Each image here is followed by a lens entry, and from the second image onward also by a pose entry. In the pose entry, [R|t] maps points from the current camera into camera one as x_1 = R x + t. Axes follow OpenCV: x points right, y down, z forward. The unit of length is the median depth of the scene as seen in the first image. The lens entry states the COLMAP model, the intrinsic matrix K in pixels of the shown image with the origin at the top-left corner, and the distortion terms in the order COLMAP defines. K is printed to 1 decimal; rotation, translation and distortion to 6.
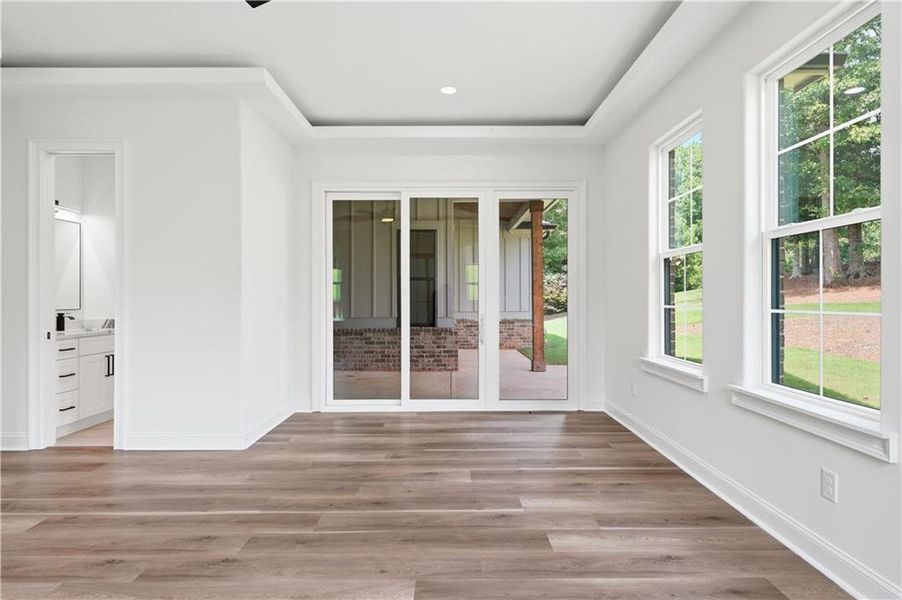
lens RADIAL K [[499.9, 0, 451.4], [0, 499.9, 298.0], [0, 0, 1]] dist [-0.001139, -0.000039]
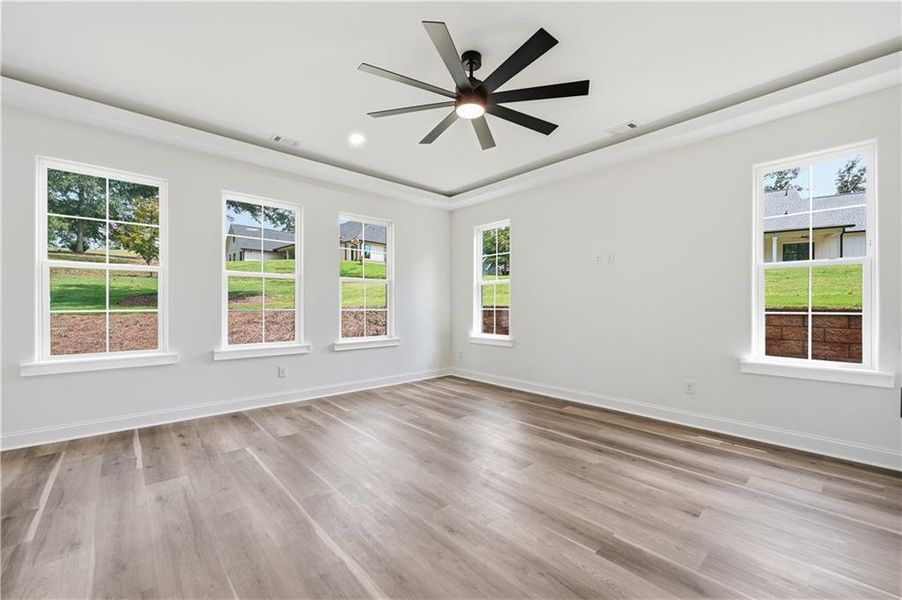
lens RADIAL K [[373.1, 0, 452.4], [0, 373.1, 299.1], [0, 0, 1]] dist [-0.001081, 0.000074]
pose [[-0.661684, 0.009070, 0.749728, -0.942294], [0.002122, 0.999945, -0.010225, -0.000977], [-0.749780, -0.005175, -0.661667, 1.108971]]
